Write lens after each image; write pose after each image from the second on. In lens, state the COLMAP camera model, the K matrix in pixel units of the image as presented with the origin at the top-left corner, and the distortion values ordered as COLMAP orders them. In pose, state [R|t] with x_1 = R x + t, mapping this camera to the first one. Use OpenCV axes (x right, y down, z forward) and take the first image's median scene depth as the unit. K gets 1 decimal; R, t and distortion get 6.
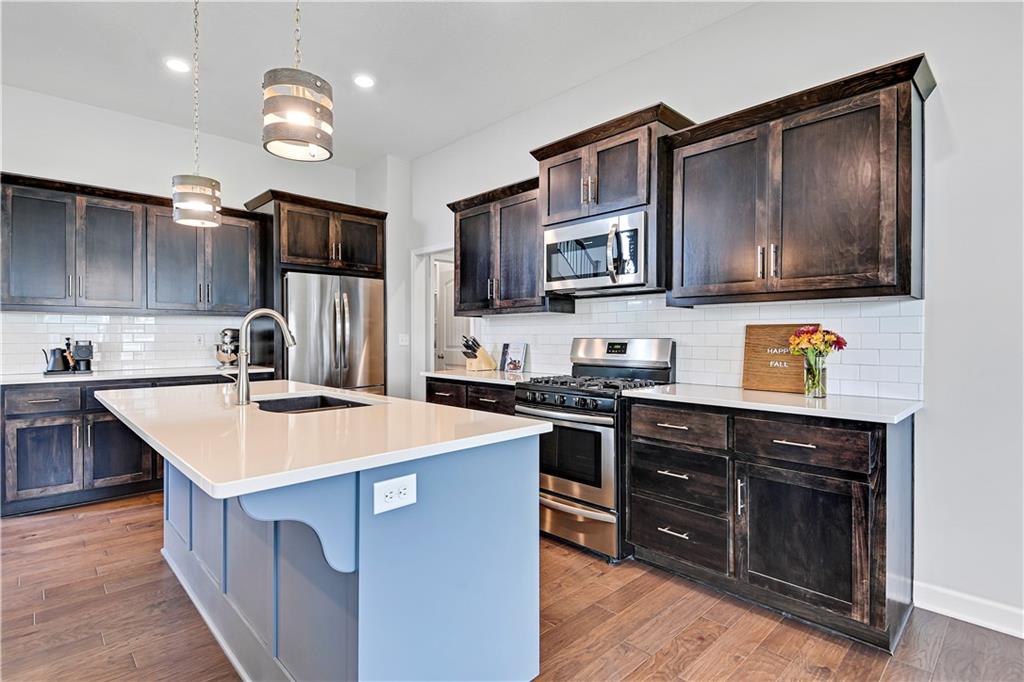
lens RADIAL K [[485.8, 0, 480.7], [0, 485.8, 339.0], [0, 0, 1]] dist [0.002606, -0.016163]
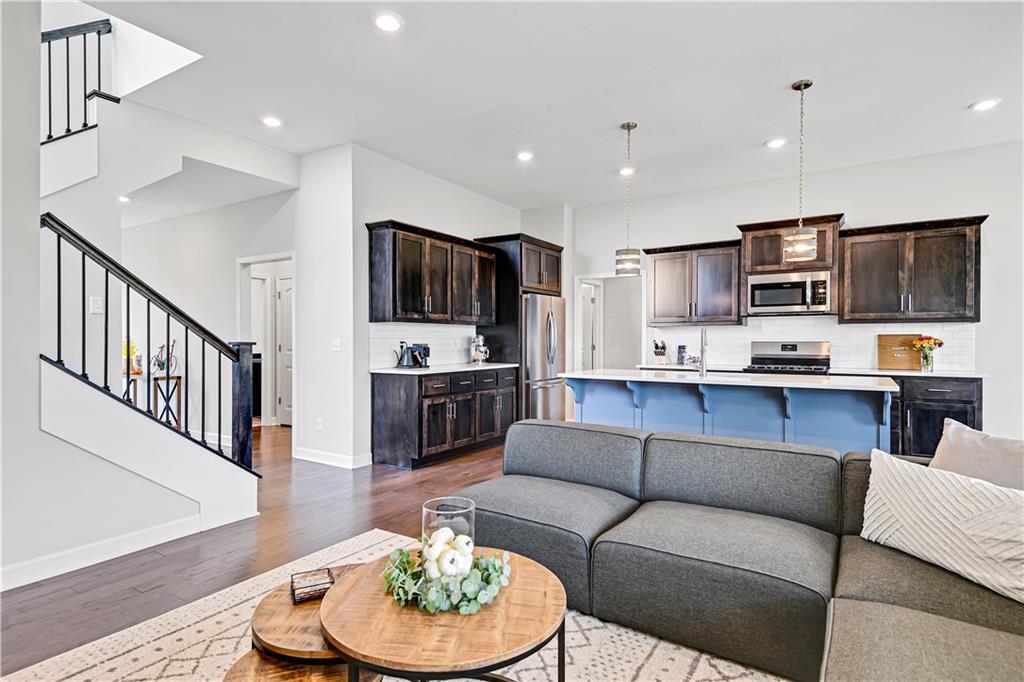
lens RADIAL K [[480.9, 0, 512.0], [0, 480.9, 341.0], [0, 0, 1]] dist [0.000986, -0.014502]
pose [[0.982774, 0.000698, 0.184810, -1.098459], [0.000107, 0.999991, -0.004344, 0.003501], [-0.184812, 0.004289, 0.982765, -0.504113]]
